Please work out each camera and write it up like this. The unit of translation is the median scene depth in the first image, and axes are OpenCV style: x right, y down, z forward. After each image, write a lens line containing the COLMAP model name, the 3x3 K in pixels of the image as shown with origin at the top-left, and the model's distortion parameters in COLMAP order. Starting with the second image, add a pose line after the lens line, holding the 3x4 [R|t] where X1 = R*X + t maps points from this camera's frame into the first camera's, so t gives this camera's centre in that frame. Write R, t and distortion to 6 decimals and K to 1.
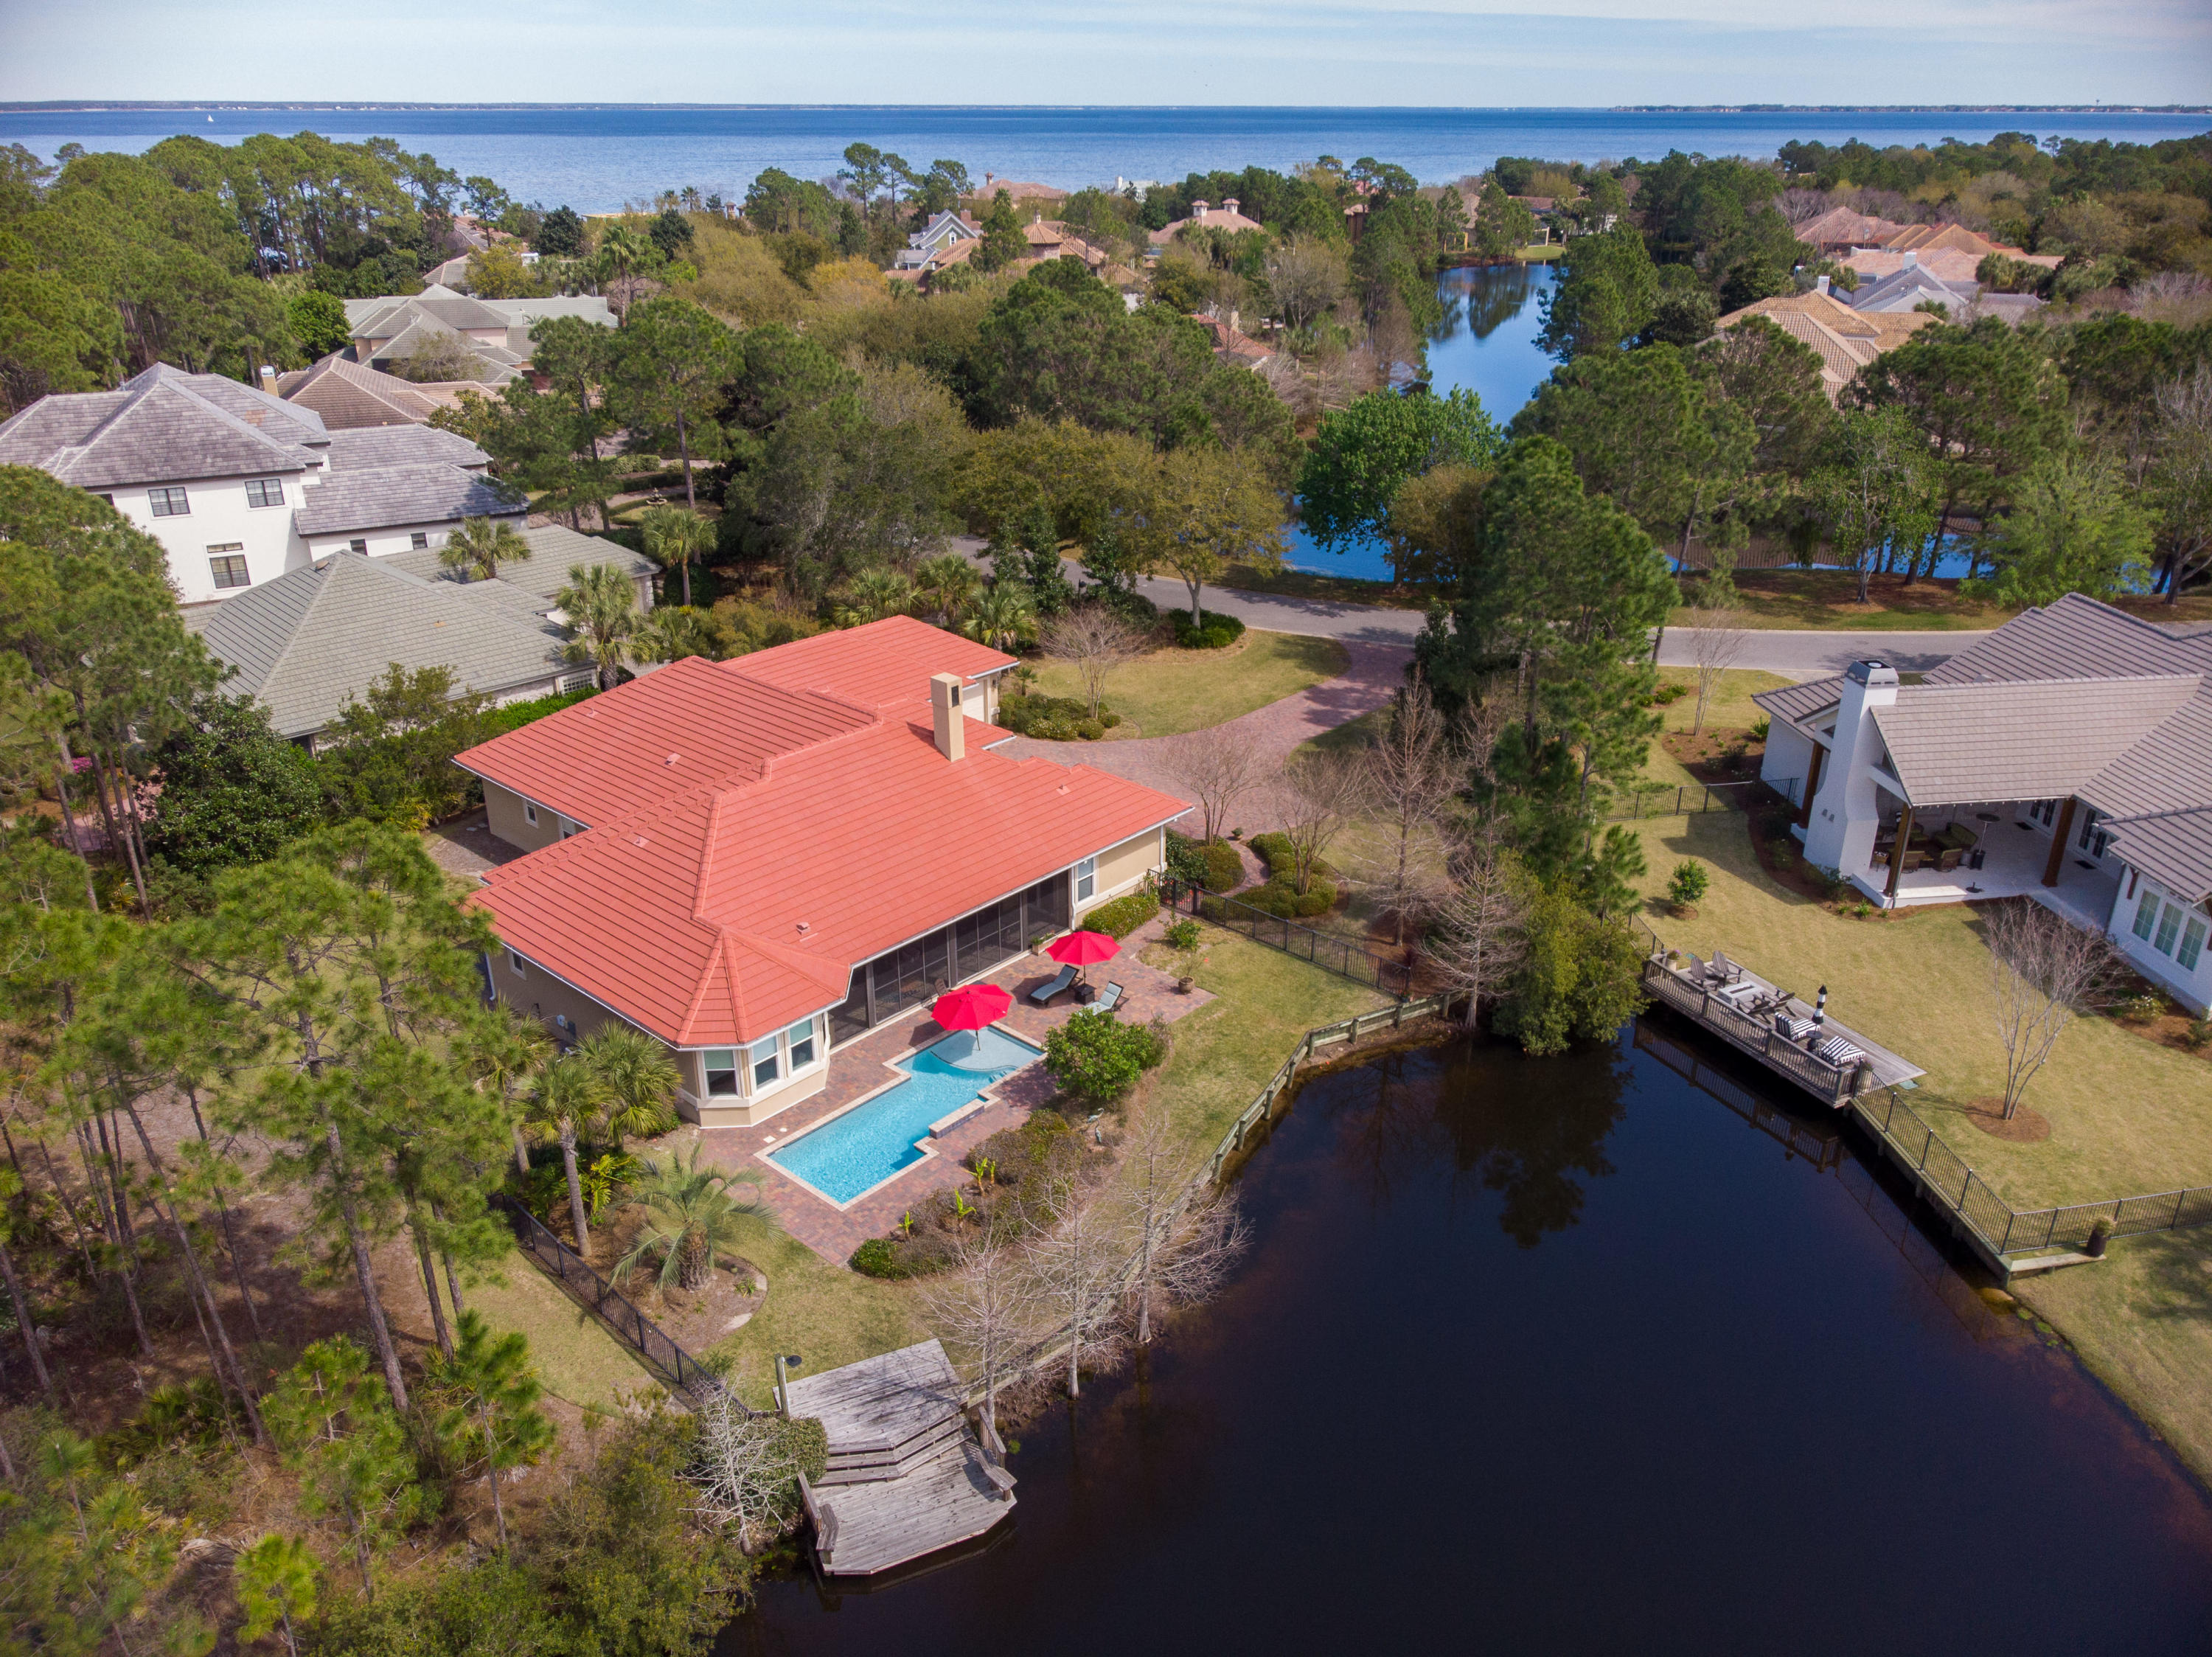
lens RADIAL K [[1626.4, 0, 1106.0], [0, 1626.4, 828.5], [0, 0, 1]] dist [-0.001811, -0.002327]
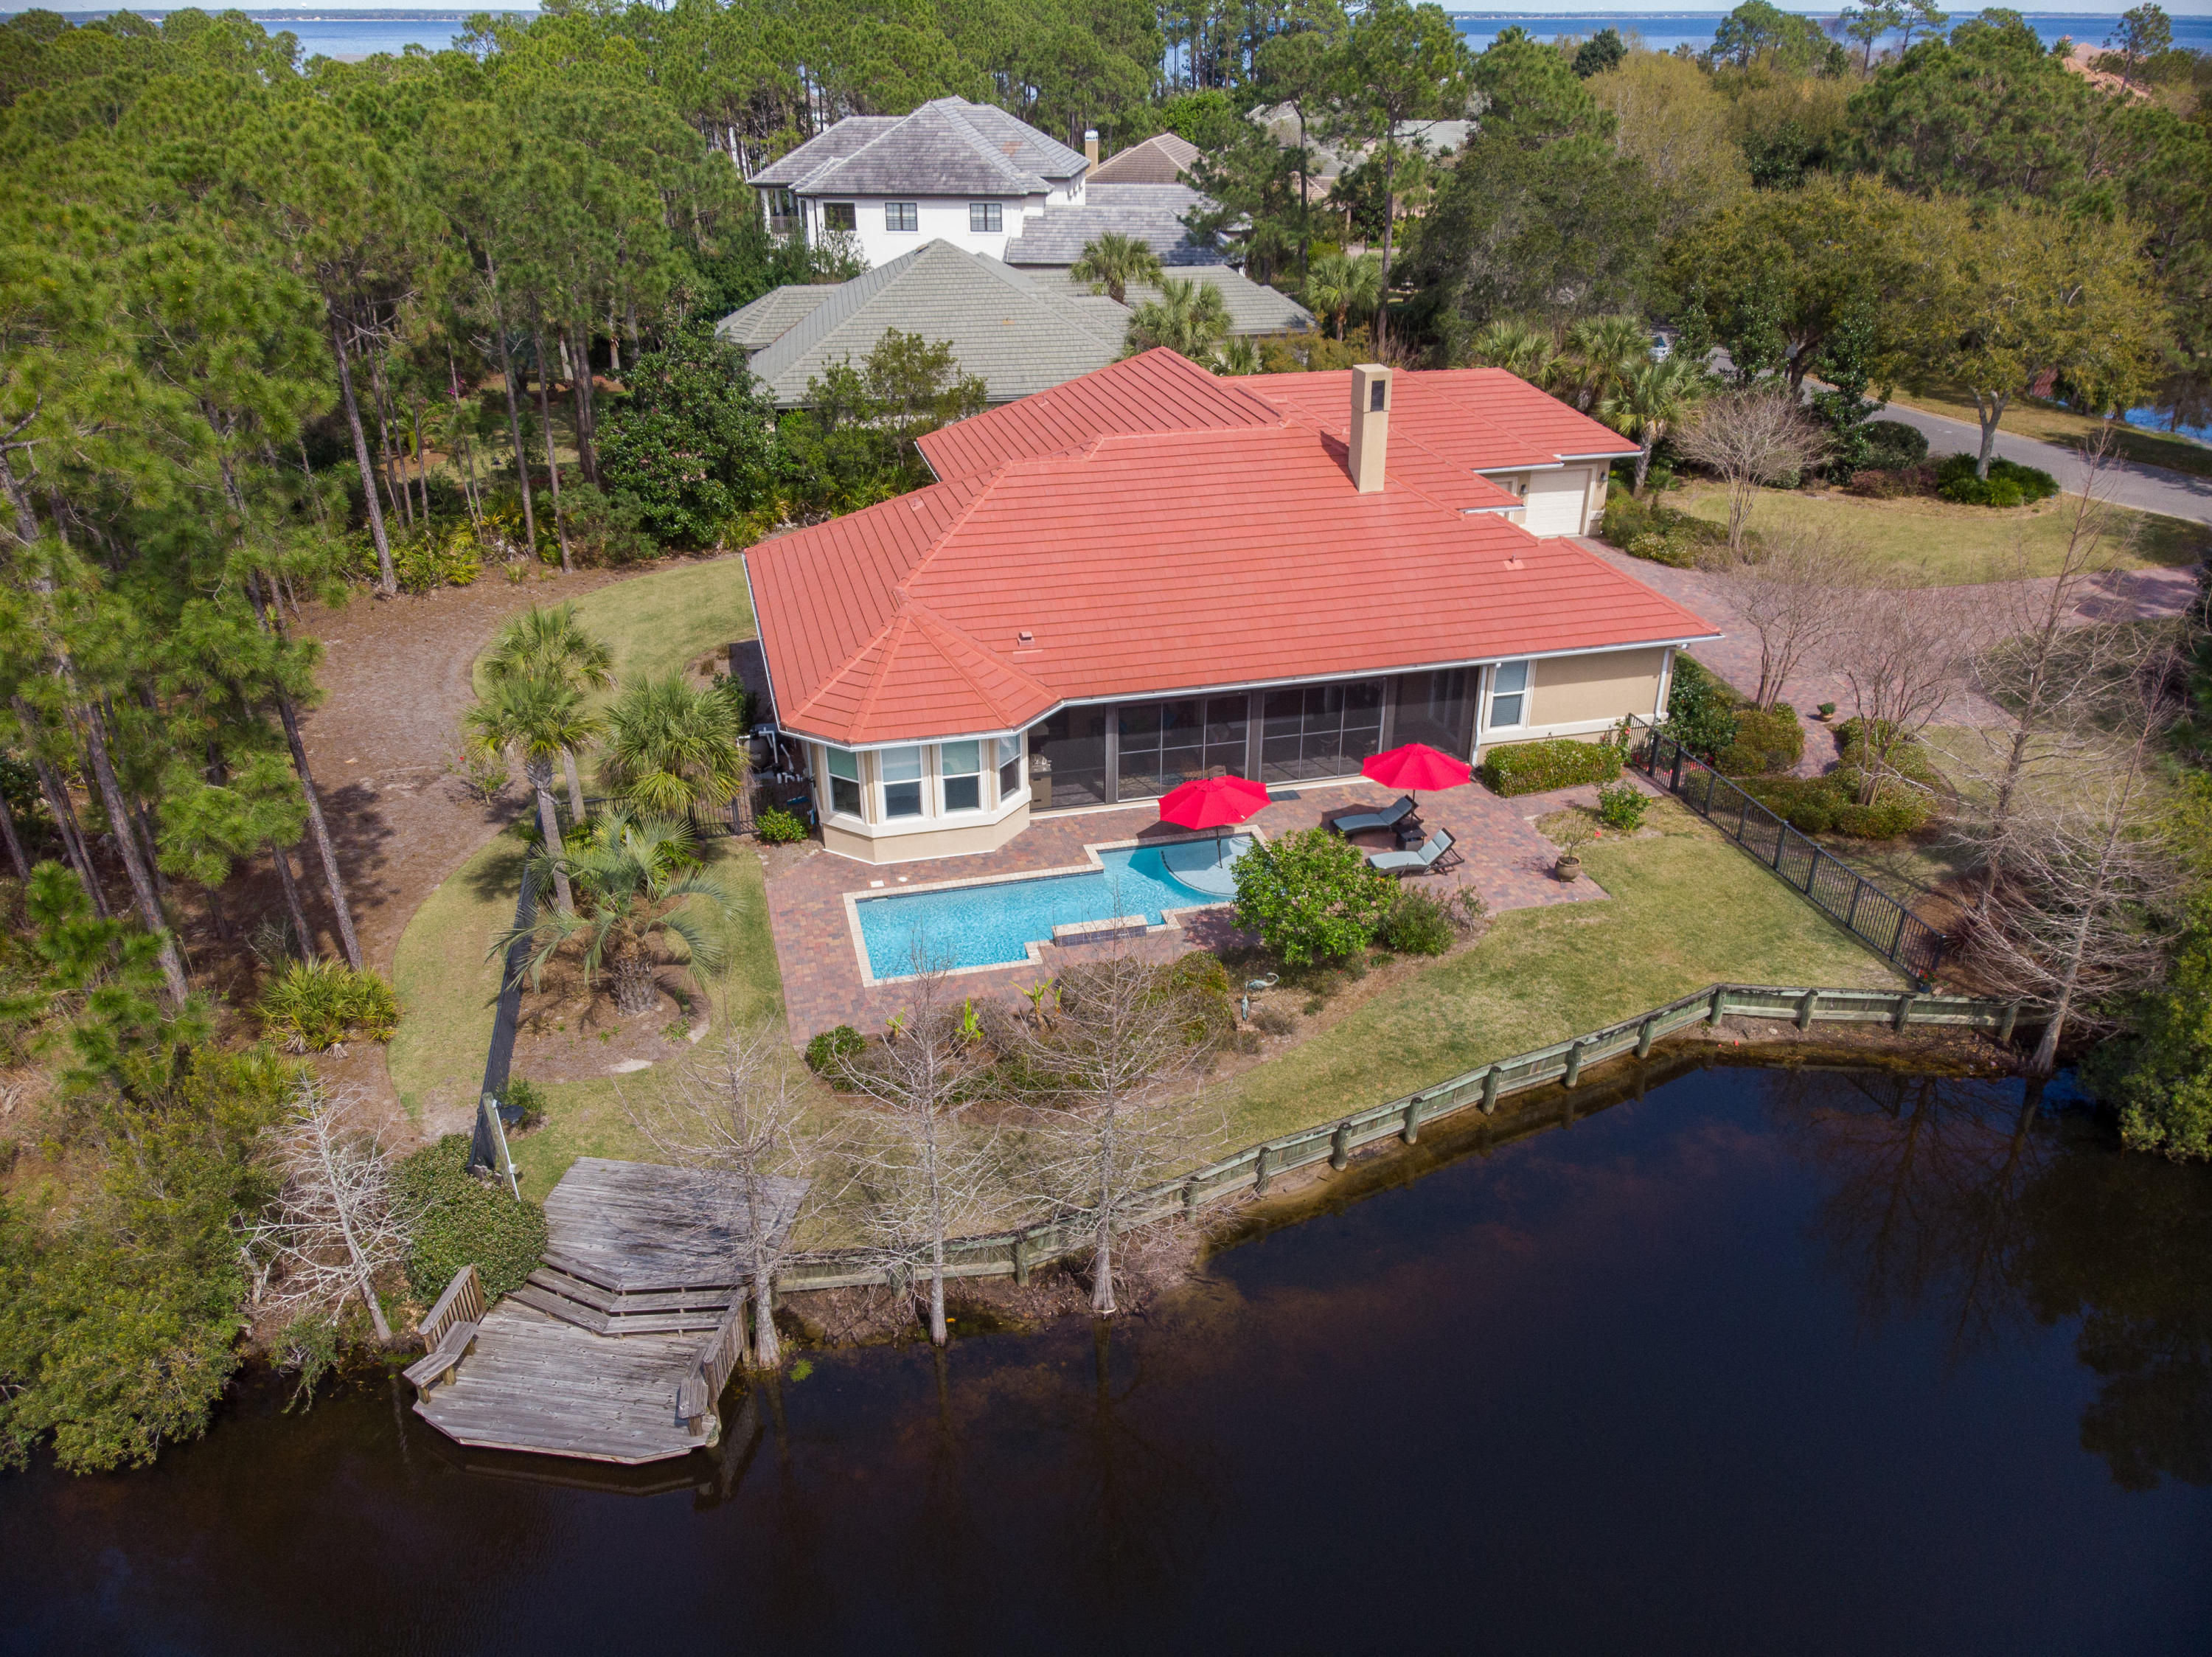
lens RADIAL K [[1624.6, 0, 1106.0], [0, 1624.6, 828.5], [0, 0, 1]] dist [-0.003227, 0.003561]
pose [[0.832337, 0.246968, -0.496207, 0.206503], [-0.223706, 0.968774, 0.106926, 0.051361], [0.507119, 0.022006, 0.861595, 0.335704]]
